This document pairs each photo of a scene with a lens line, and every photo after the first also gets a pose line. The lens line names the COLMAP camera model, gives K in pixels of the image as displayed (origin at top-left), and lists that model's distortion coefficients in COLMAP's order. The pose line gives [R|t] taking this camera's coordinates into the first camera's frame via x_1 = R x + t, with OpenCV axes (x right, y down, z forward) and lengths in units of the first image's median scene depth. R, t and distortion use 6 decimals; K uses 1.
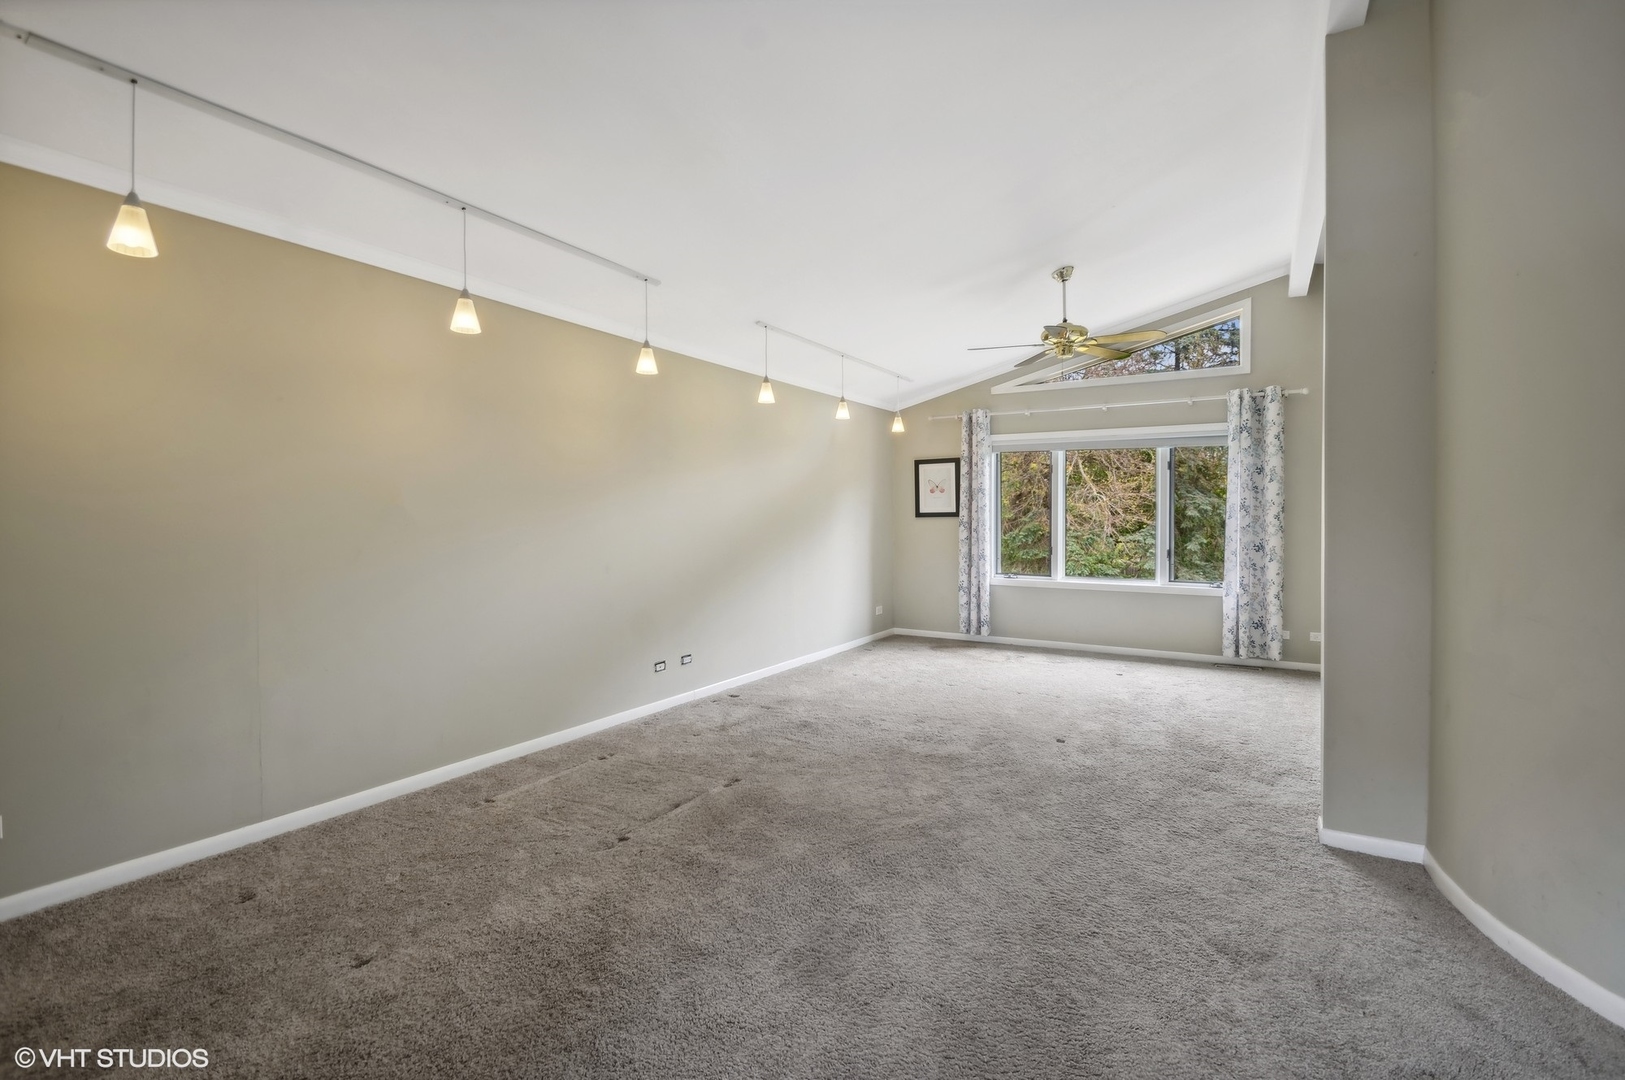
lens RADIAL K [[701.6, 0, 815.9], [0, 701.6, 527.9], [0, 0, 1]] dist [0.015788, -0.015087]
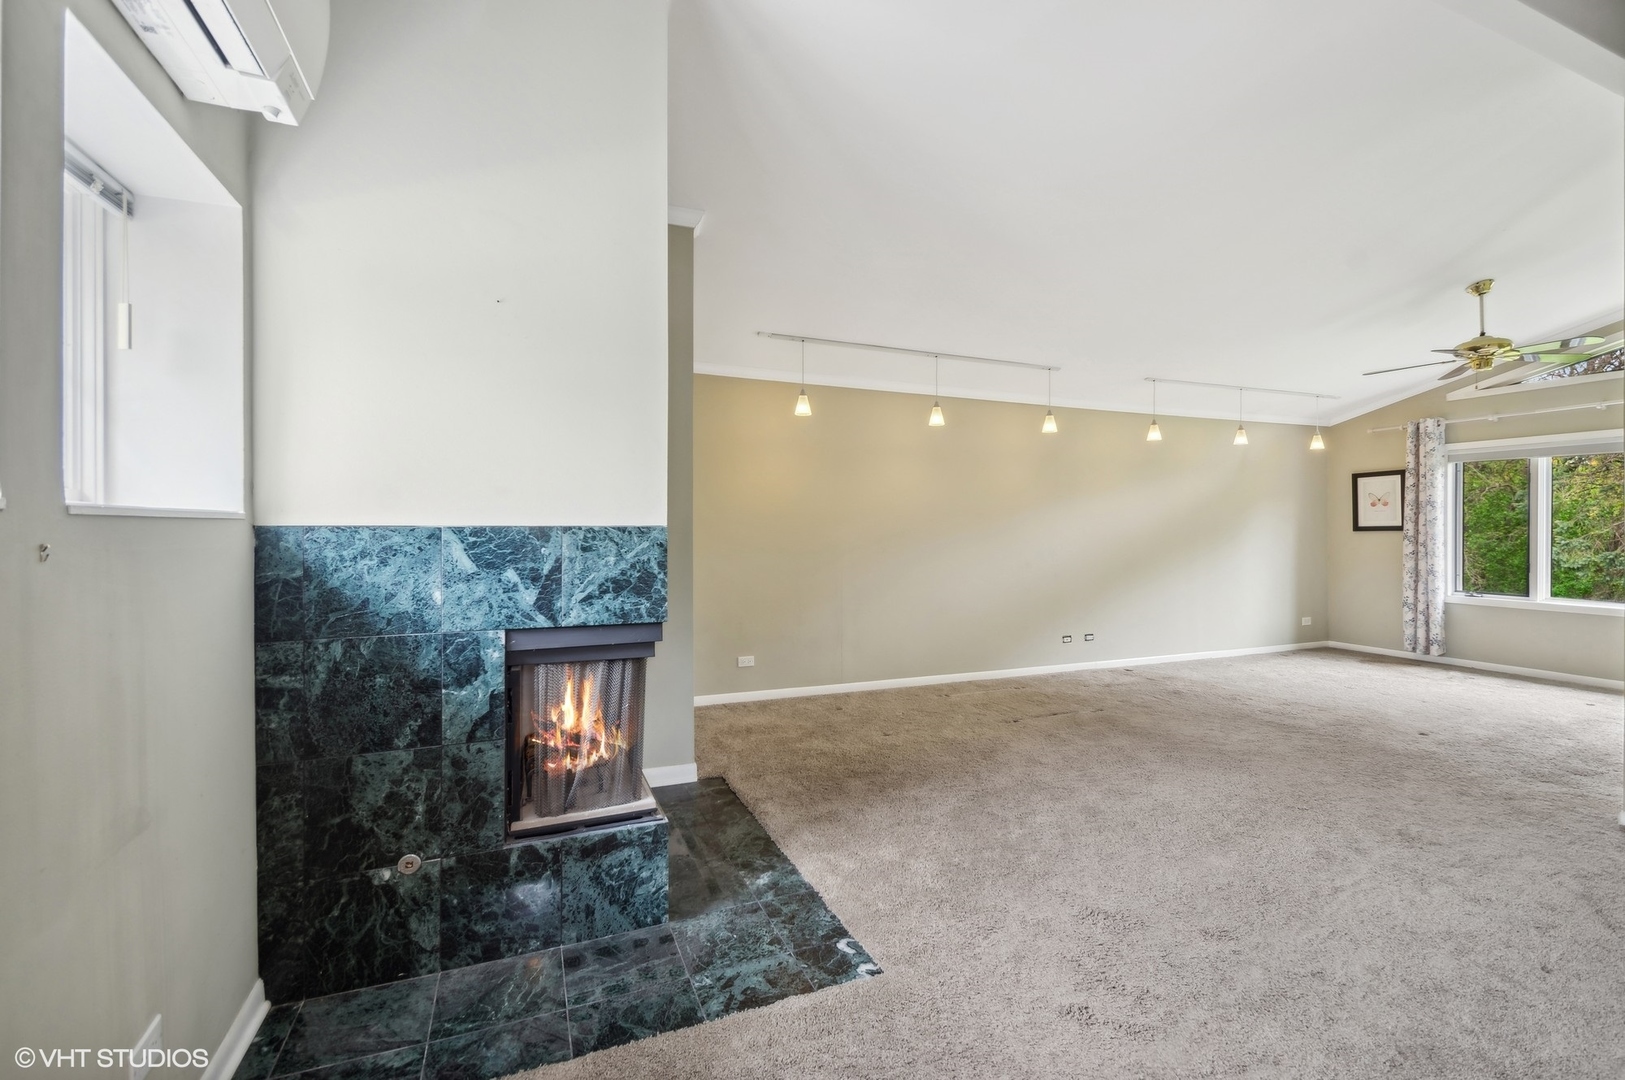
lens RADIAL K [[701.6, 0, 815.9], [0, 701.6, 527.9], [0, 0, 1]] dist [0.015788, -0.015087]
pose [[0.789584, -0.001322, -0.613641, 0.162183], [-0.011032, 0.999806, -0.016348, 0.005464], [0.613543, 0.019677, 0.789416, -0.269635]]
